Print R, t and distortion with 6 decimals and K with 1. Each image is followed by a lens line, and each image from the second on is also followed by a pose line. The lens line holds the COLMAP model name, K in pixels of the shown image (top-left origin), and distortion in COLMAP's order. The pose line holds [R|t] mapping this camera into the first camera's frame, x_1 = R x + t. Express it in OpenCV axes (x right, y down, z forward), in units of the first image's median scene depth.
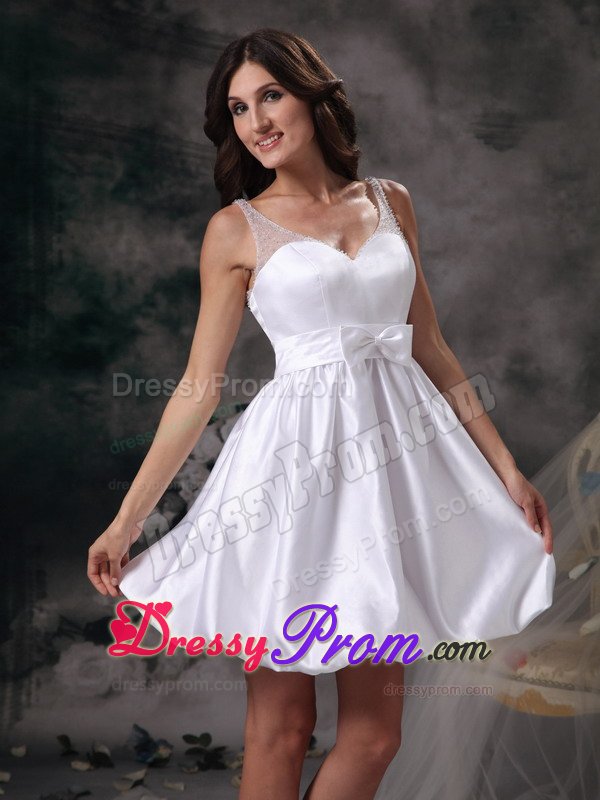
lens RADIAL K [[2057.7, 0, 298.8], [0, 2057.7, 388.1], [0, 0, 1]] dist [0.366490, 0.258492]
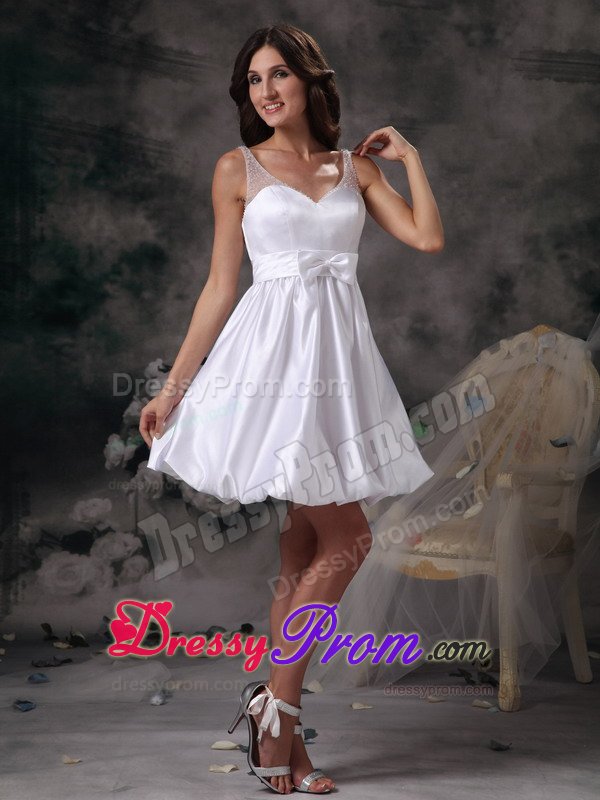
lens RADIAL K [[2036.0, 0, 300.0], [0, 2036.0, 400.0], [0, 0, 1]] dist [0.361840, 0.020987]
pose [[0.999202, 0.001486, 0.039917, -0.012350], [-0.000851, 0.999873, -0.015911, 0.053104], [-0.039936, 0.015864, 0.999076, -0.201713]]
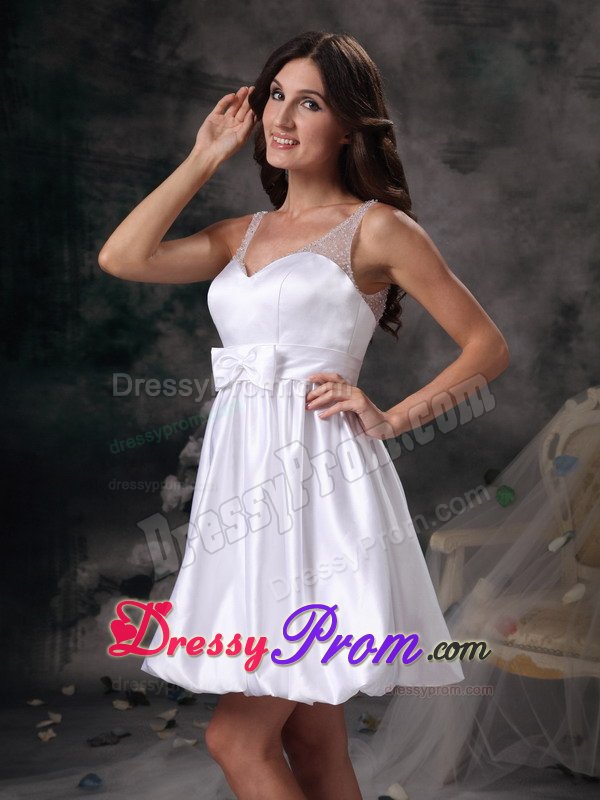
lens RADIAL K [[1393.7, 0, 300.0], [0, 1393.7, 400.0], [0, 0, 1]] dist [0.161217, 0.133518]
pose [[0.999349, -0.021846, 0.028713, -0.021497], [0.020633, 0.998909, 0.041887, -0.021267], [-0.029597, -0.041267, 0.998710, 0.201411]]
